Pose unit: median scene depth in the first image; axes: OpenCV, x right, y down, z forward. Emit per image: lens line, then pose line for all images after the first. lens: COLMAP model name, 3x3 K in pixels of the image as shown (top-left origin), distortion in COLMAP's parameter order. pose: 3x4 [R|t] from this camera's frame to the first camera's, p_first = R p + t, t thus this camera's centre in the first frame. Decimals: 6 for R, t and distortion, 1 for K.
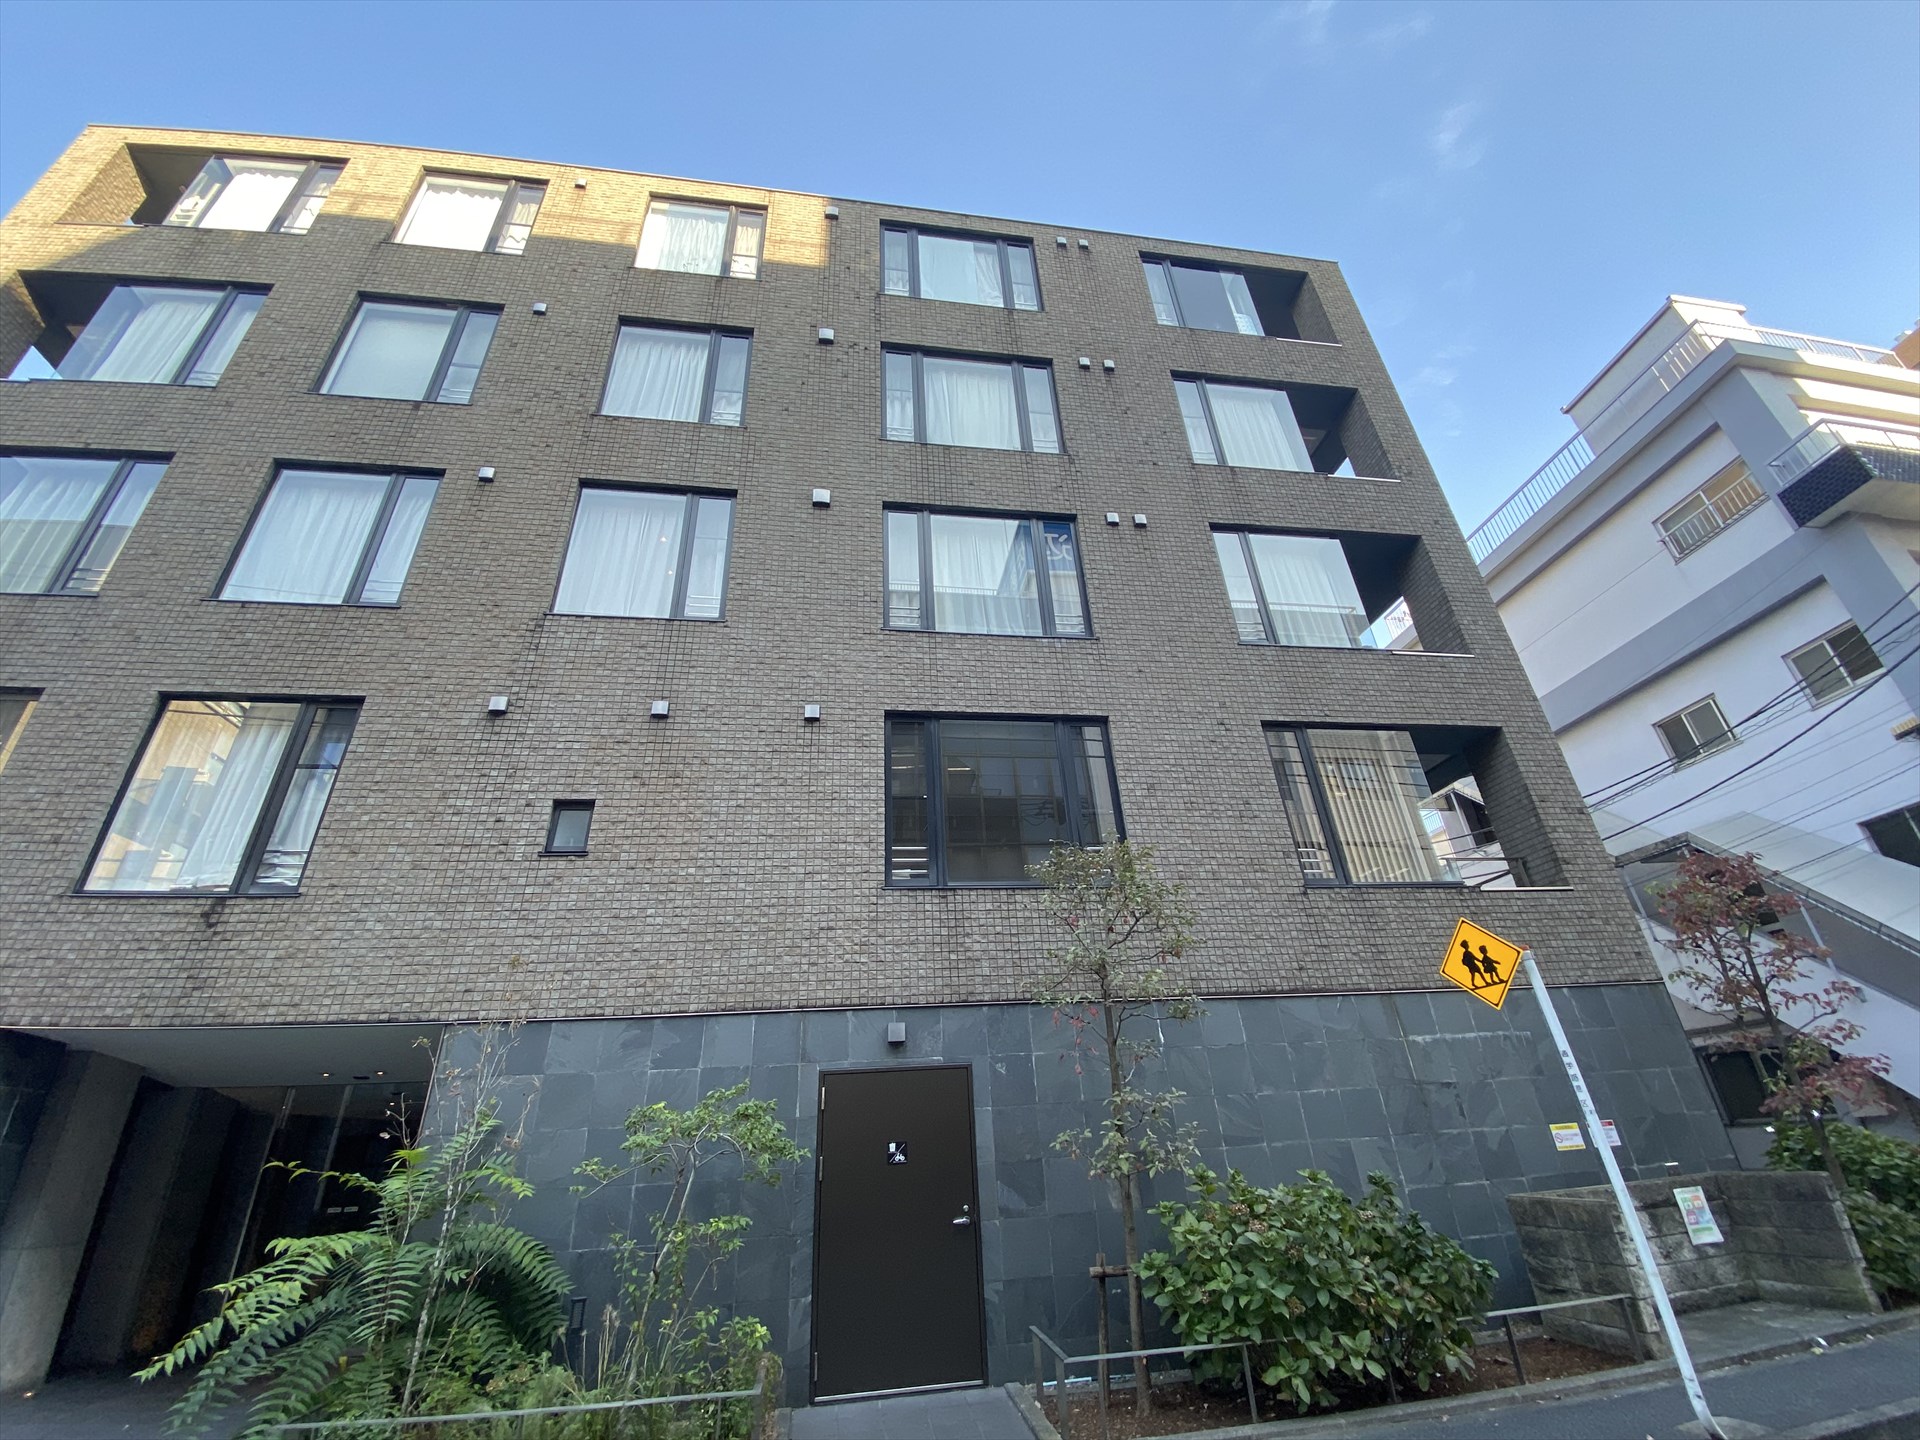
lens RADIAL K [[792.3, 0, 967.9], [0, 792.3, 713.1], [0, 0, 1]] dist [0.009992, -0.015480]
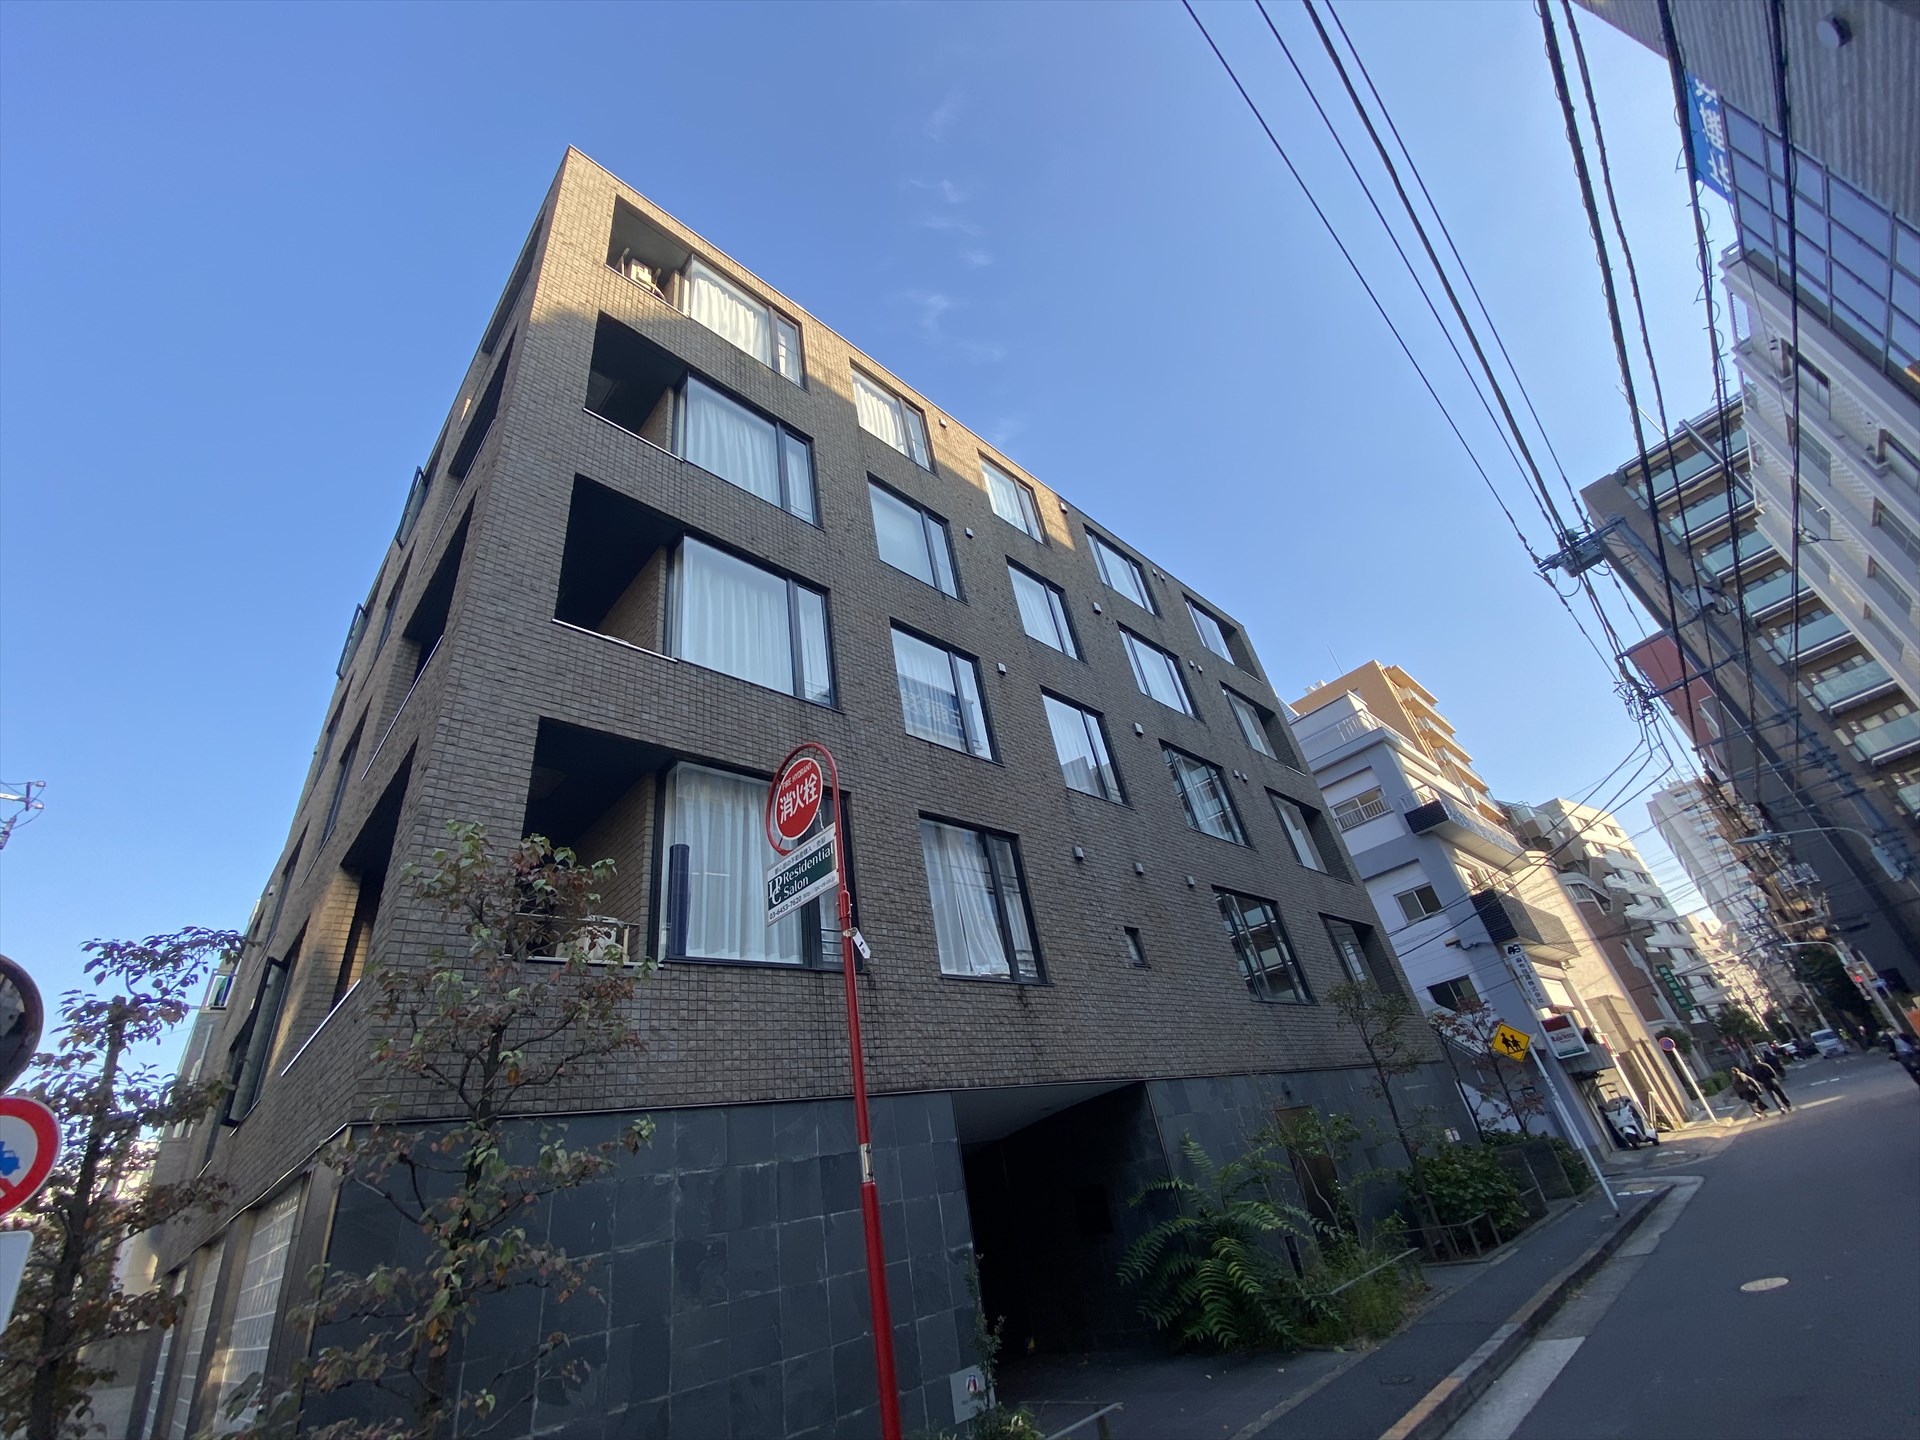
lens RADIAL K [[778.6, 0, 962.8], [0, 778.6, 717.0], [0, 0, 1]] dist [0.031192, -0.024494]
pose [[0.815533, 0.233900, 0.529337, -1.633890], [-0.159447, 0.970096, -0.183005, 0.044107], [-0.556312, 0.064845, 0.828439, -0.072951]]
